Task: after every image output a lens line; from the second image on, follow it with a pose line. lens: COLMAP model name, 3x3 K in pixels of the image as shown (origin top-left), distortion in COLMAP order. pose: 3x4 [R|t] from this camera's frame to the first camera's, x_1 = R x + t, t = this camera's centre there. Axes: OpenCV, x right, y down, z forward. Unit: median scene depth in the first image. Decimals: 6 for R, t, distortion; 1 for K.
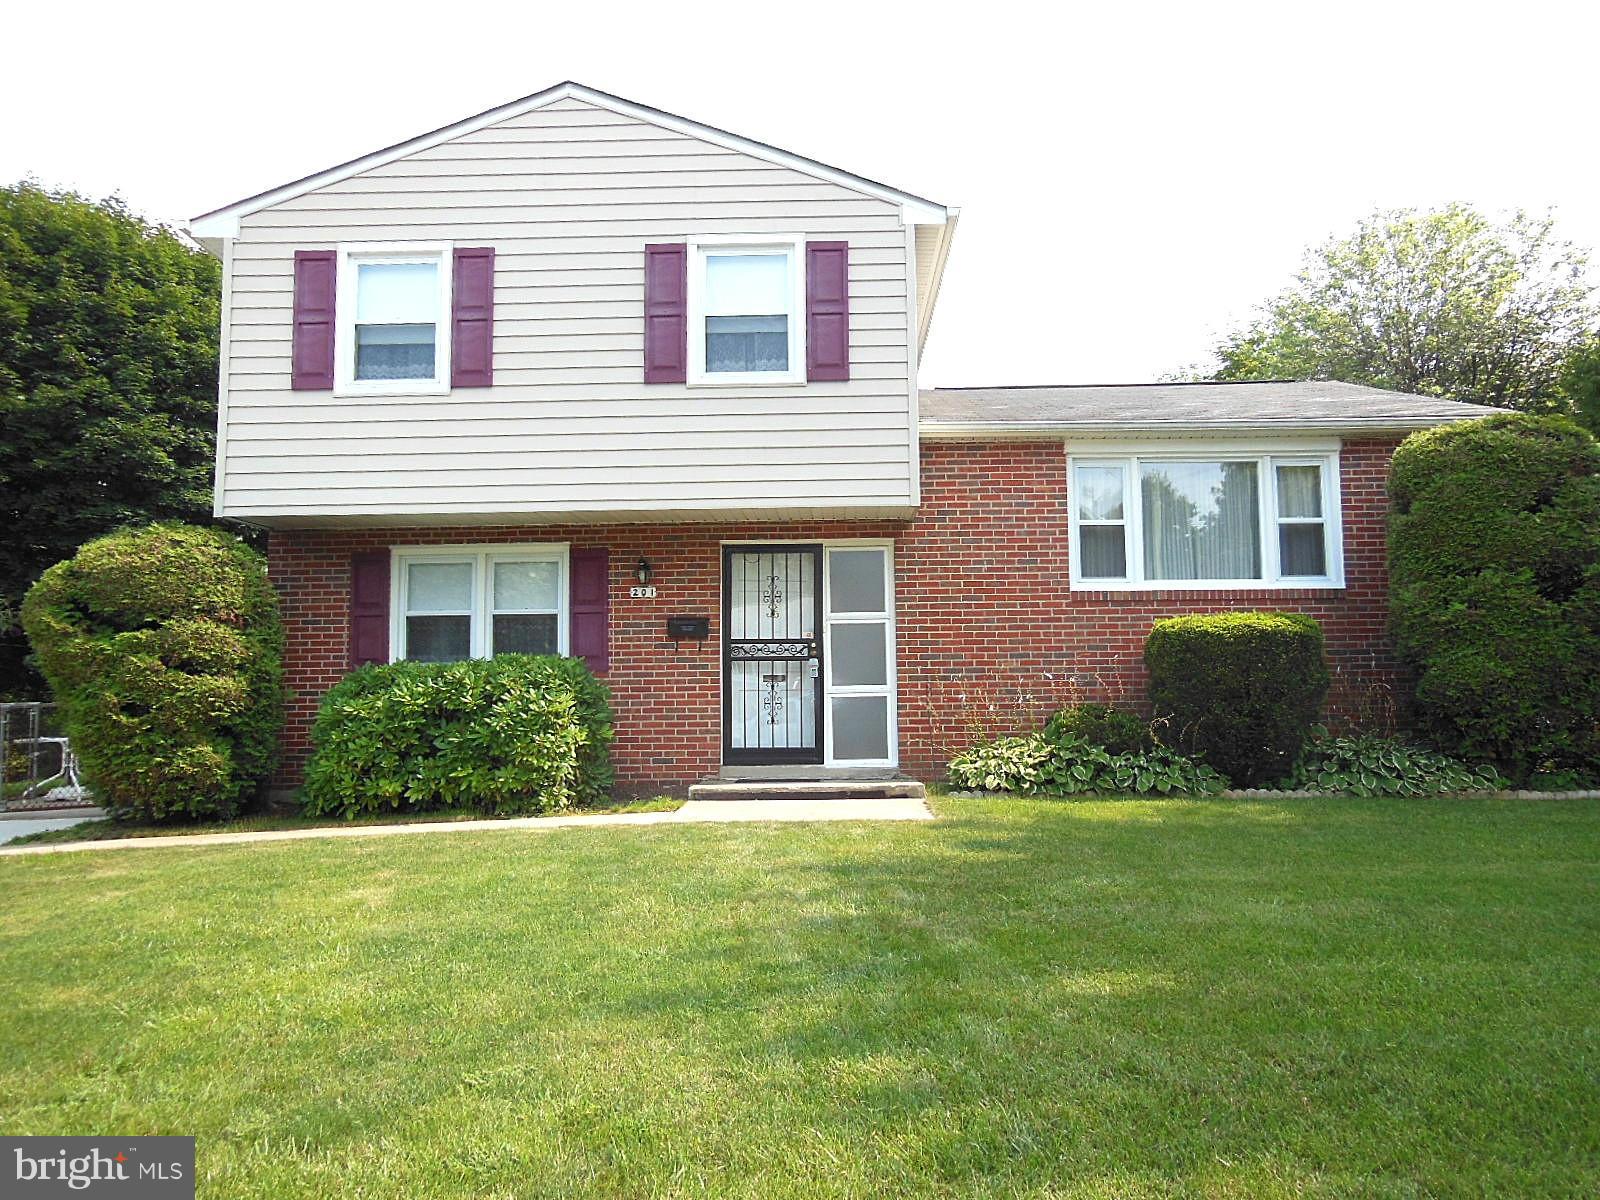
lens RADIAL K [[1159.5, 0, 800.0], [0, 1159.5, 600.0], [0, 0, 1]] dist [-0.085958, 0.191164]
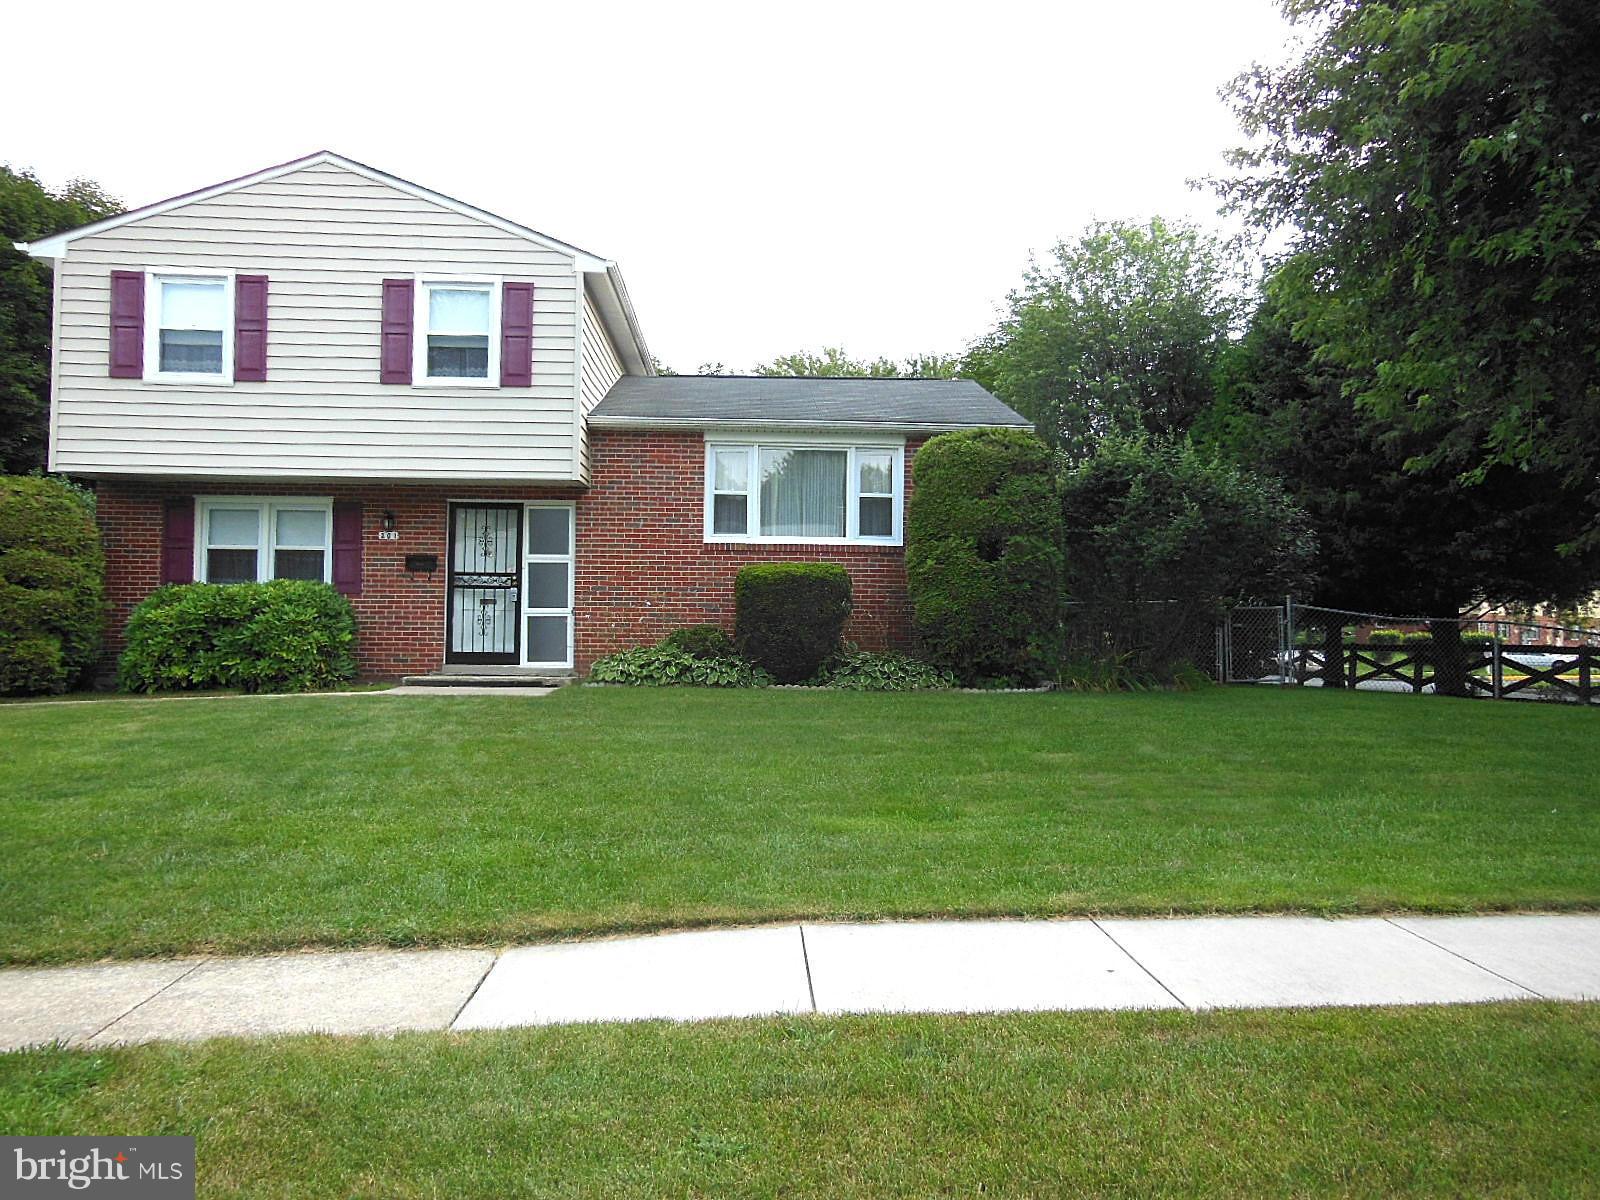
lens RADIAL K [[1174.5, 0, 800.0], [0, 1174.5, 600.0], [0, 0, 1]] dist [-0.054696, 0.118051]
pose [[0.997722, 0.022803, 0.063495, 0.271916], [-0.026539, 0.997927, 0.058634, -0.025630], [-0.062026, -0.060186, 0.996258, -0.411431]]
